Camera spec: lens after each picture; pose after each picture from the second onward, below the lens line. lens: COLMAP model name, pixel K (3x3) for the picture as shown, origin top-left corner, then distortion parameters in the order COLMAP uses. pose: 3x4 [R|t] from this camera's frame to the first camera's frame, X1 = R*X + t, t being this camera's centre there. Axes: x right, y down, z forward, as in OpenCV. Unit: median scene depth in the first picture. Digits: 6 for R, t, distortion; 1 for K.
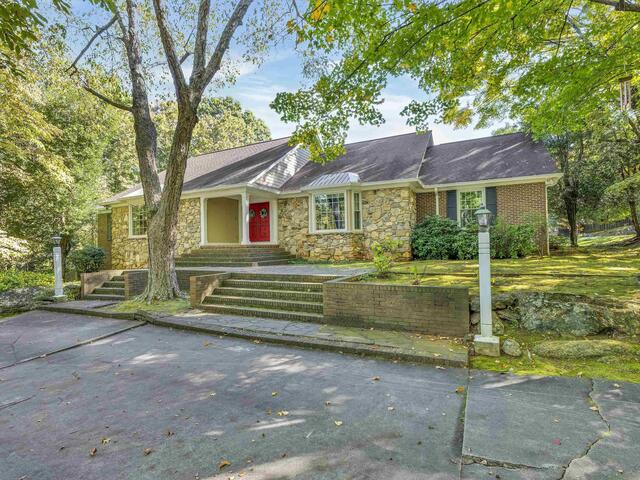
lens RADIAL K [[316.1, 0, 320.0], [0, 316.1, 240.0], [0, 0, 1]] dist [-0.004911, 0.000318]
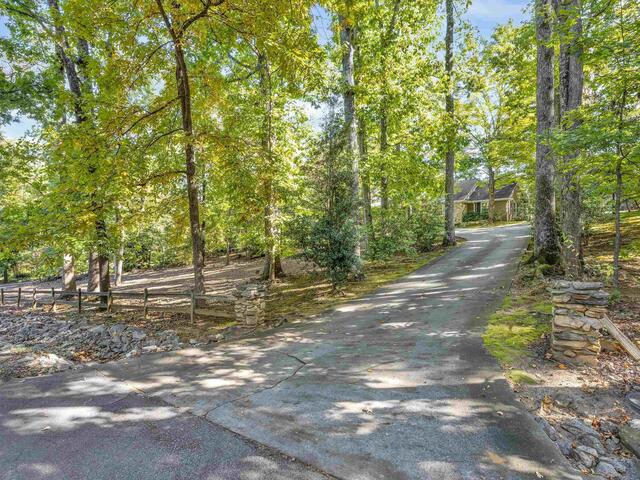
lens RADIAL K [[316.1, 0, 320.0], [0, 316.1, 240.0], [0, 0, 1]] dist [-0.004911, 0.000318]
pose [[0.931500, 0.011599, -0.363555, 0.090109], [-0.003110, 0.999709, 0.023926, 0.140886], [0.363727, -0.021157, 0.931265, -2.436289]]
